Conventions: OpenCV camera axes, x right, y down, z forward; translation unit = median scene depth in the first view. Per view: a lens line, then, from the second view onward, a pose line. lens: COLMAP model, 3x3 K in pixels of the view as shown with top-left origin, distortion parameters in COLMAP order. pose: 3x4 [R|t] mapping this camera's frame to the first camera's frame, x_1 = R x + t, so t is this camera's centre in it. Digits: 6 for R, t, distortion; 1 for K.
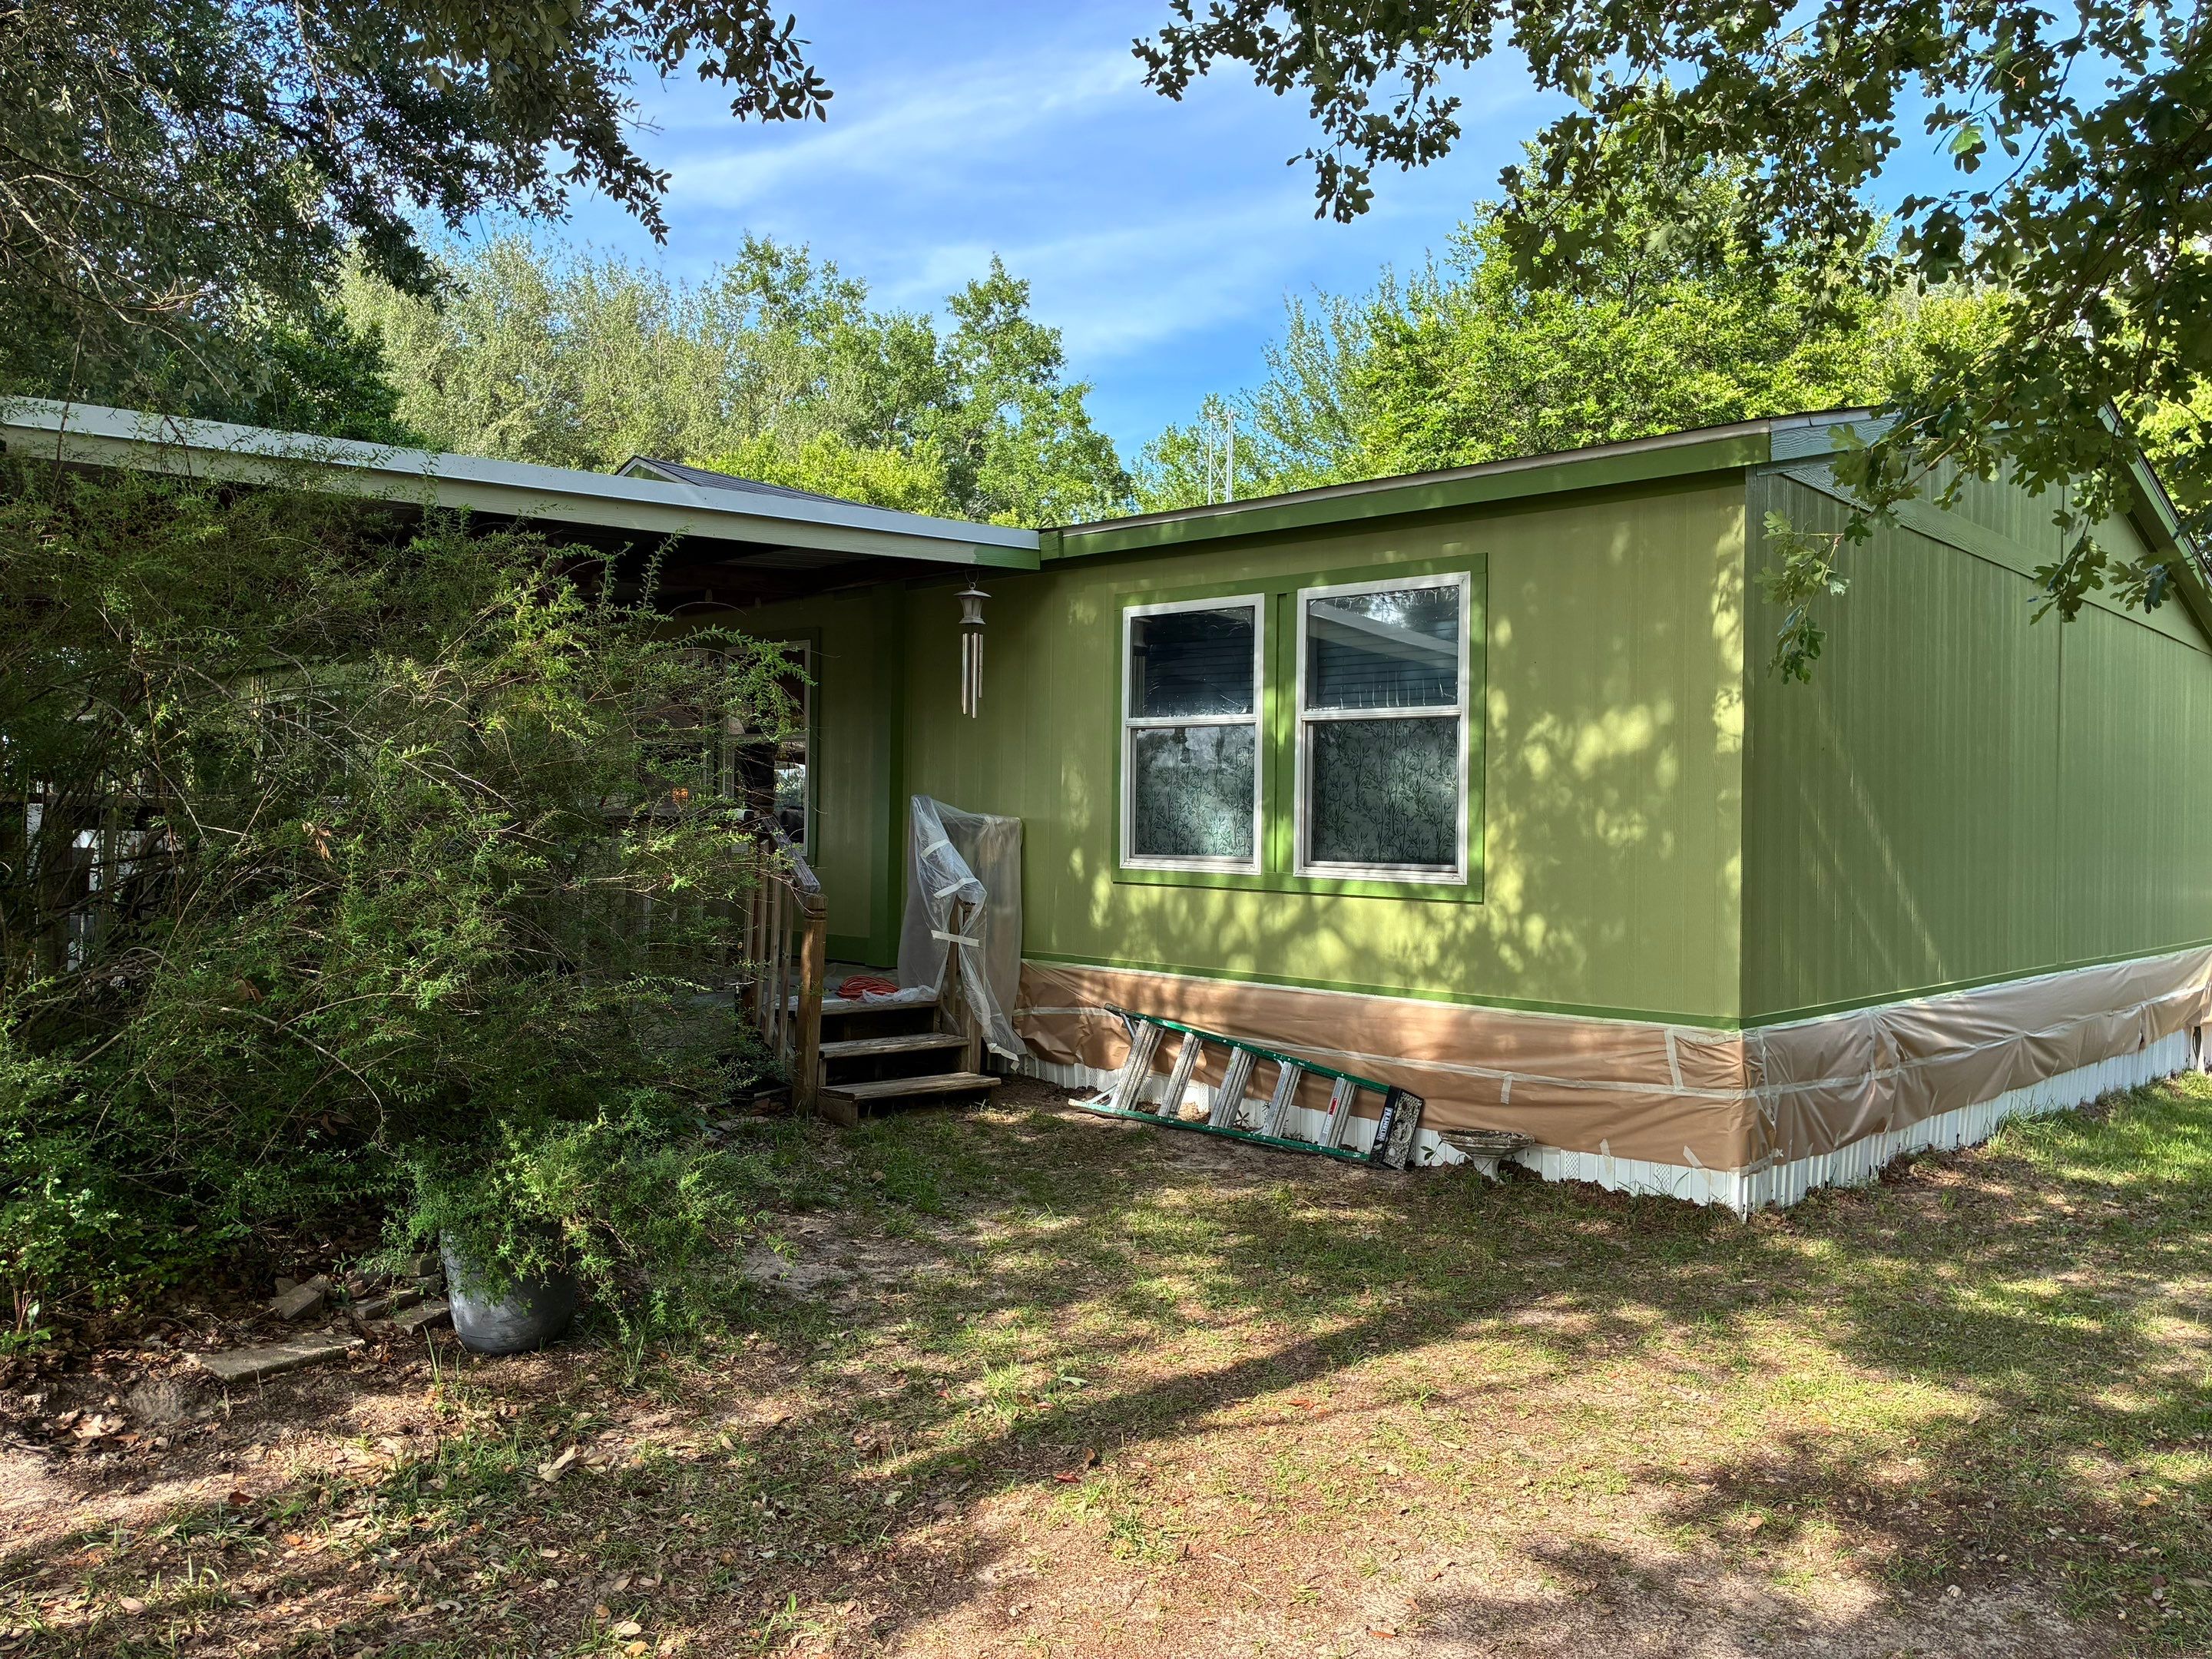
lens RADIAL K [[1640.3, 0, 1069.7], [0, 1640.3, 809.9], [0, 0, 1]] dist [-0.007915, -0.001903]
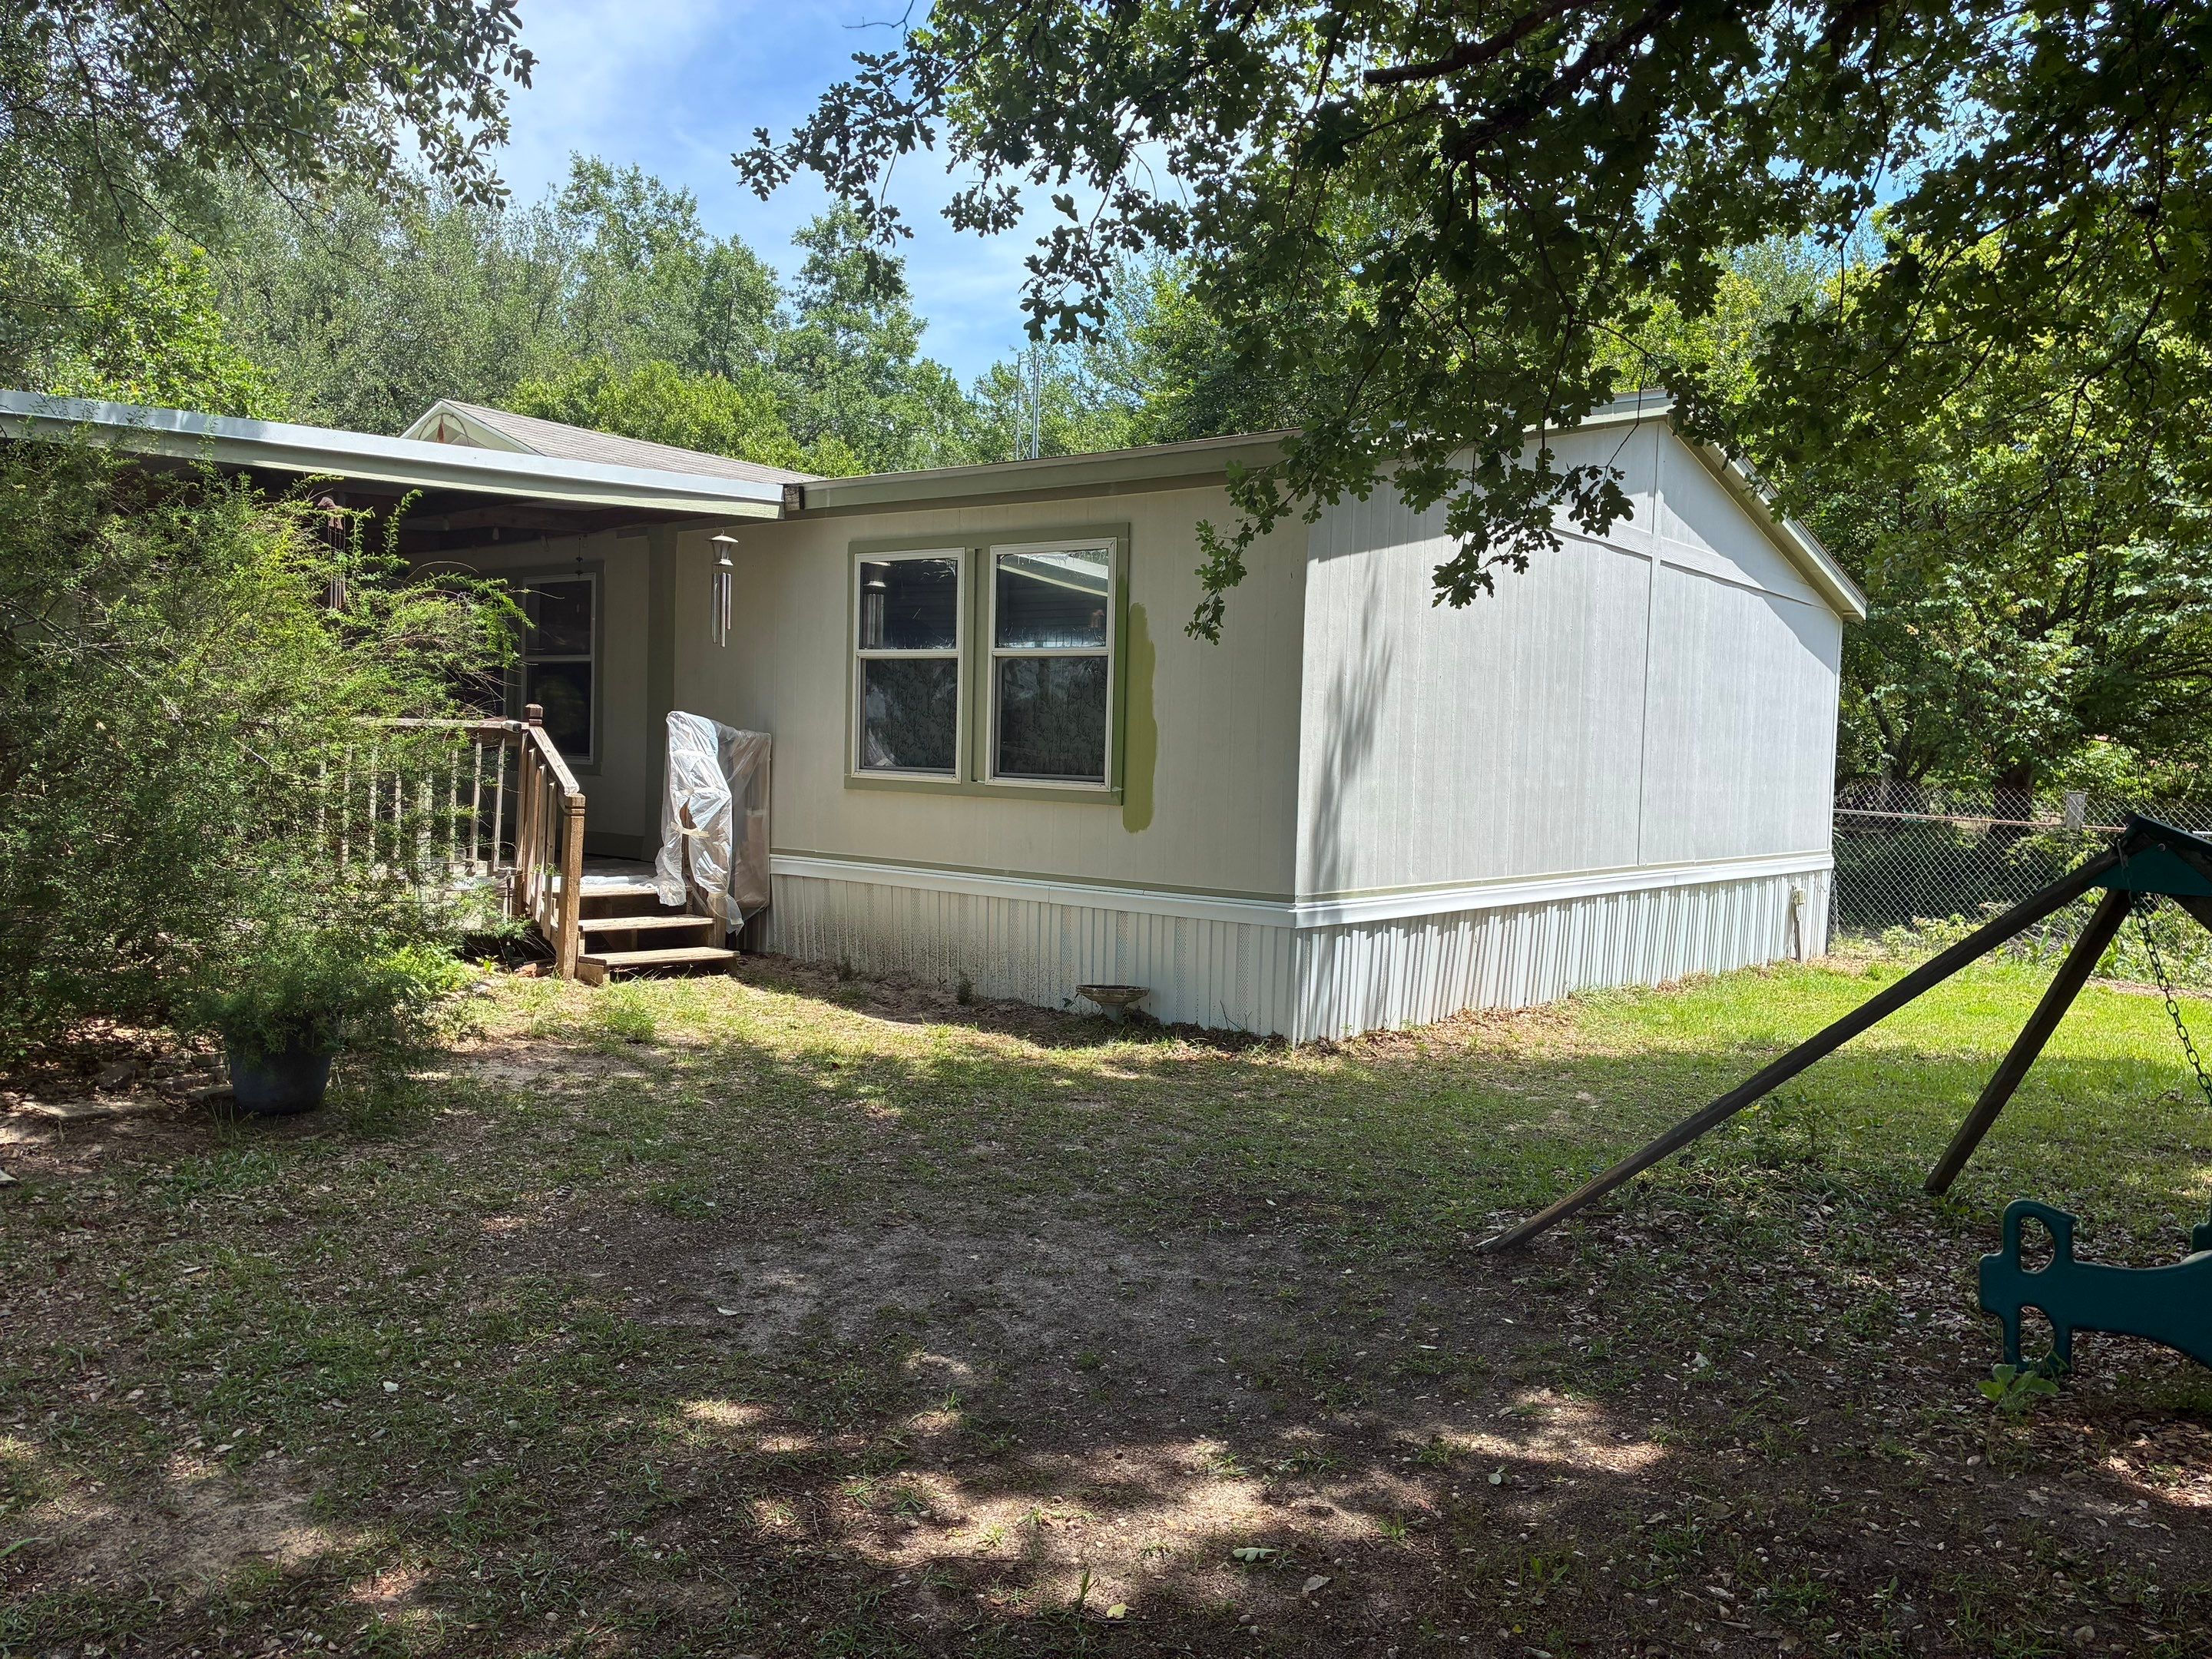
lens RADIAL K [[1626.0, 0, 1158.1], [0, 1626.0, 816.1], [0, 0, 1]] dist [0.040919, -0.001445]
pose [[0.992393, 0.008656, 0.122802, 0.114417], [-0.014435, 0.998826, 0.046250, 0.006225], [-0.122257, -0.047671, 0.991353, -0.213051]]
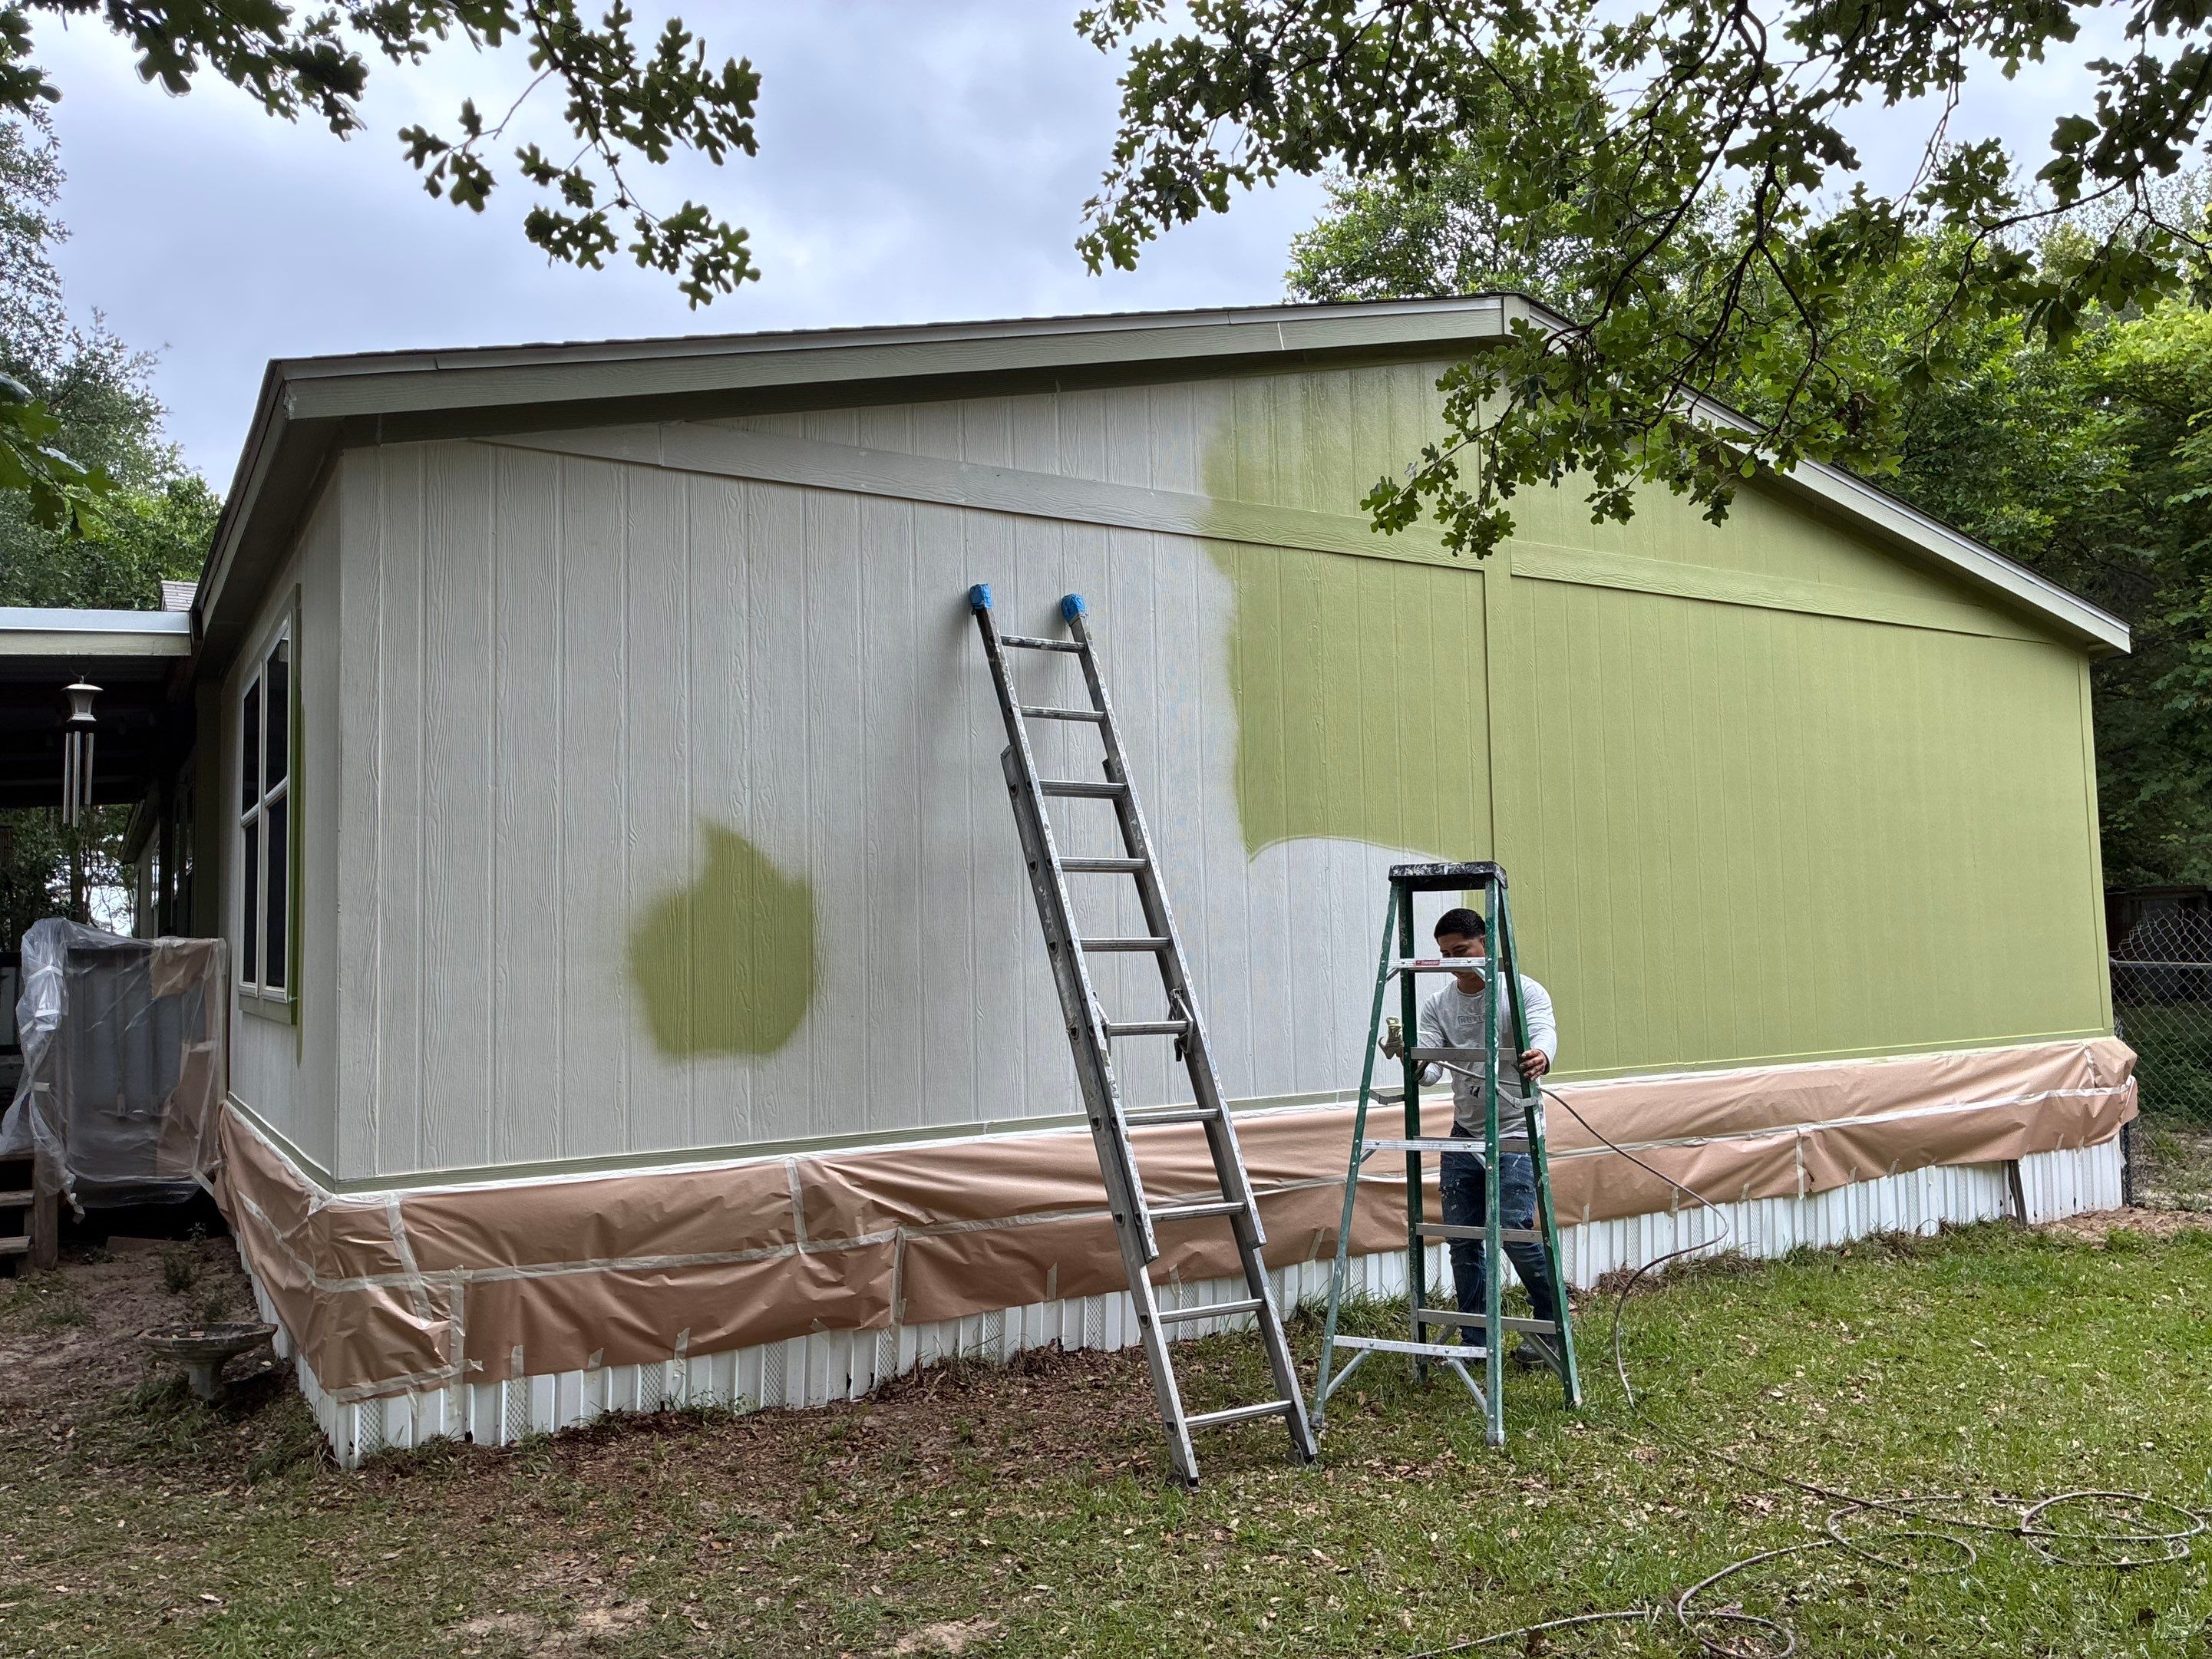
lens RADIAL K [[1637.8, 0, 1106.0], [0, 1637.8, 829.5], [0, 0, 1]] dist [0.010888, 0.001883]
pose [[0.971462, -0.057879, -0.230025, 0.728433], [0.043204, 0.996727, -0.068334, 0.030837], [0.233227, 0.056446, 0.970783, 0.293952]]
